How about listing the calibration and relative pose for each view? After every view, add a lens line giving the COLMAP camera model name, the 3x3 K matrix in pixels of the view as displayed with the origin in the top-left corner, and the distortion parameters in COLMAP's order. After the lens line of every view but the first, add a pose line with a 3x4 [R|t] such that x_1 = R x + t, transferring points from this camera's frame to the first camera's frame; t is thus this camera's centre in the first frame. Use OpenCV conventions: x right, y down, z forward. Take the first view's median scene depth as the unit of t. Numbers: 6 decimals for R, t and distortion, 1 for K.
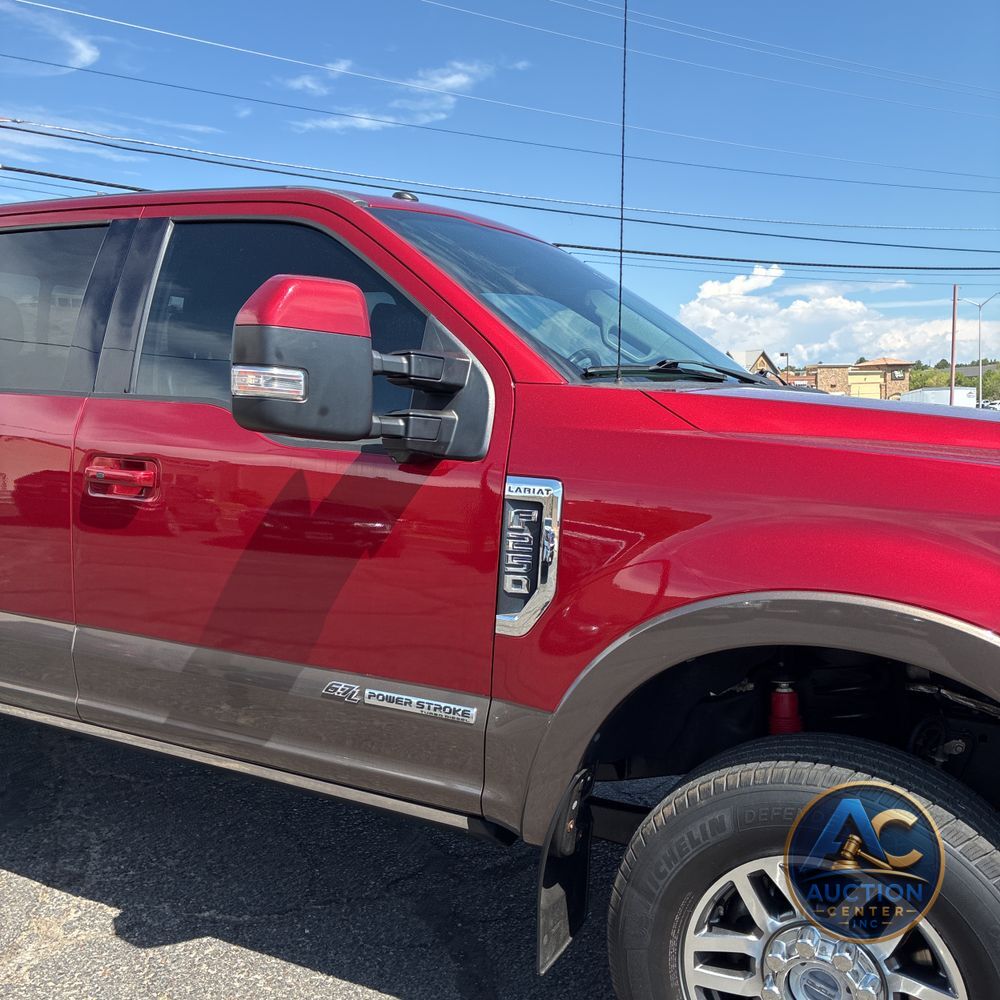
lens RADIAL K [[1009.5, 0, 493.9], [0, 1009.5, 500.7], [0, 0, 1]] dist [0.045700, -0.035140]
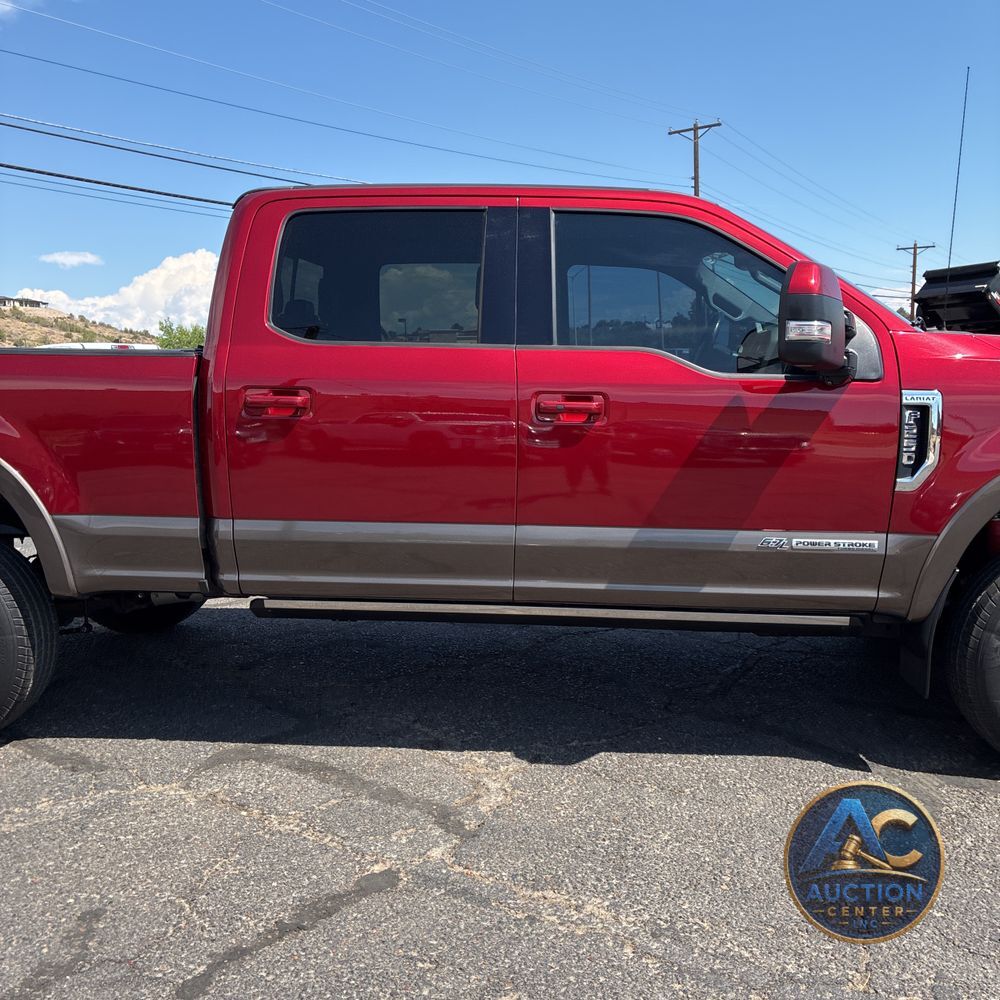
lens RADIAL K [[1011.9, 0, 500.0], [0, 1011.9, 500.0], [0, 0, 1]] dist [0.024941, -0.002313]
pose [[0.923042, -0.065634, 0.379059, -0.879505], [0.053273, 0.997653, 0.043019, 0.033198], [-0.380993, -0.019515, 0.924372, -0.174770]]
